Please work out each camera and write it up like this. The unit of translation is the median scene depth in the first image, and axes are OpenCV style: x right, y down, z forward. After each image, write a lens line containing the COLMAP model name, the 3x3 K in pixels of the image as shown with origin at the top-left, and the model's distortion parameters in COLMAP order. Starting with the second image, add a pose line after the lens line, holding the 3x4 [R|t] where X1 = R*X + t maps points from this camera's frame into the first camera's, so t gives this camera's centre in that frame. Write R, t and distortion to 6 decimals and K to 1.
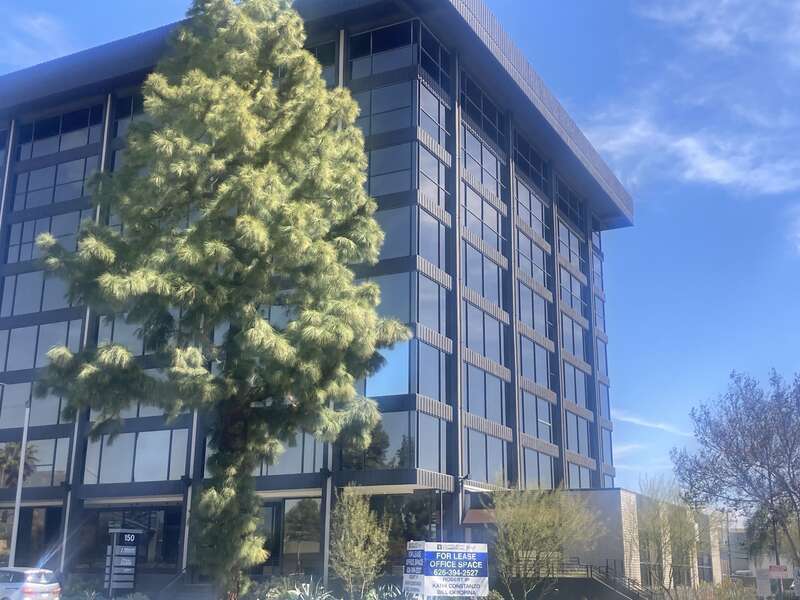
lens RADIAL K [[955.2, 0, 402.7], [0, 955.2, 318.5], [0, 0, 1]] dist [0.253089, -1.147749]
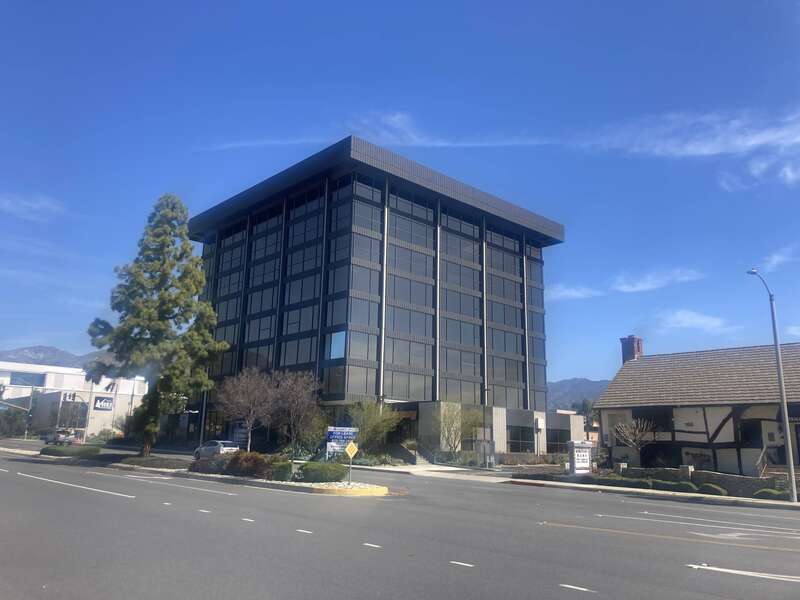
lens RADIAL K [[649.6, 0, 399.0], [0, 649.6, 282.1], [0, 0, 1]] dist [0.074044, -0.101197]
pose [[0.942200, -0.067124, -0.328259, 0.320126], [0.069076, 0.997595, -0.005725, -0.038090], [0.327854, -0.017281, 0.944570, -0.167907]]
